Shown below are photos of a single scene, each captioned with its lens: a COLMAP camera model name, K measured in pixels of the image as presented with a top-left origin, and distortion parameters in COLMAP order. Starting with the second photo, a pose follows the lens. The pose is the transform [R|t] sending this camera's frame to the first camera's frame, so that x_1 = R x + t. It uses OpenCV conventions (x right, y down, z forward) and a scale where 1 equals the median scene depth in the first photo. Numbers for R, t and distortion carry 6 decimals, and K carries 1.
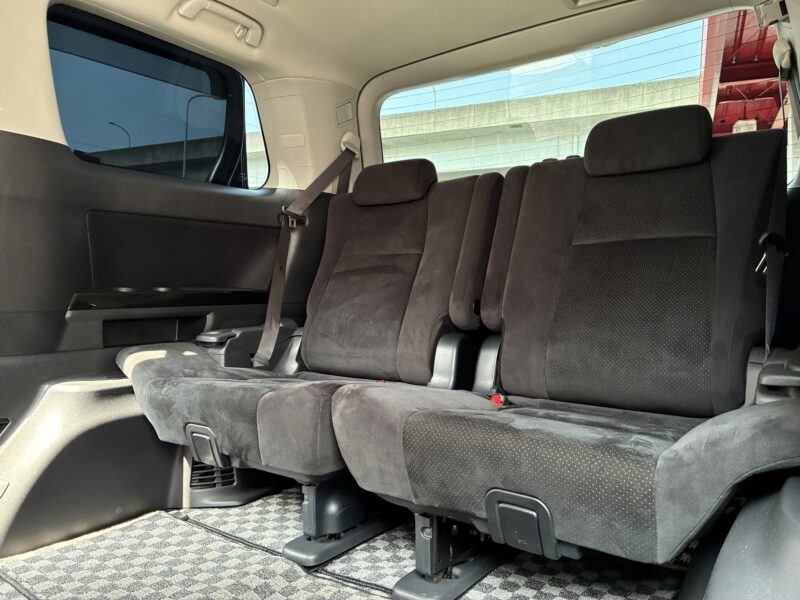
lens RADIAL K [[599.4, 0, 399.6], [0, 599.4, 317.7], [0, 0, 1]] dist [0.000634, -0.001444]
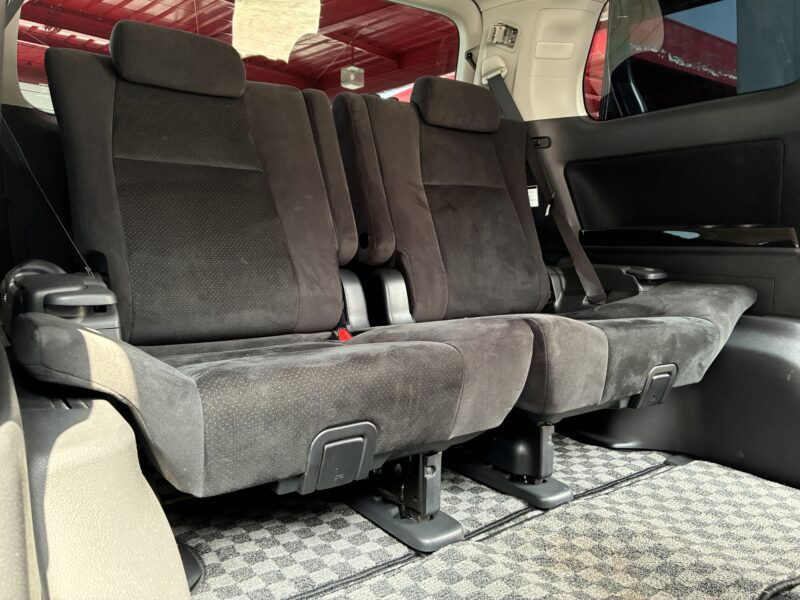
lens RADIAL K [[628.3, 0, 400.0], [0, 628.3, 300.0], [0, 0, 1]] dist [0.005909, -0.038366]
pose [[0.273471, -0.096126, 0.957065, -0.847015], [0.011583, 0.995251, 0.096652, -0.017318], [-0.961810, -0.015346, 0.273286, 0.709366]]
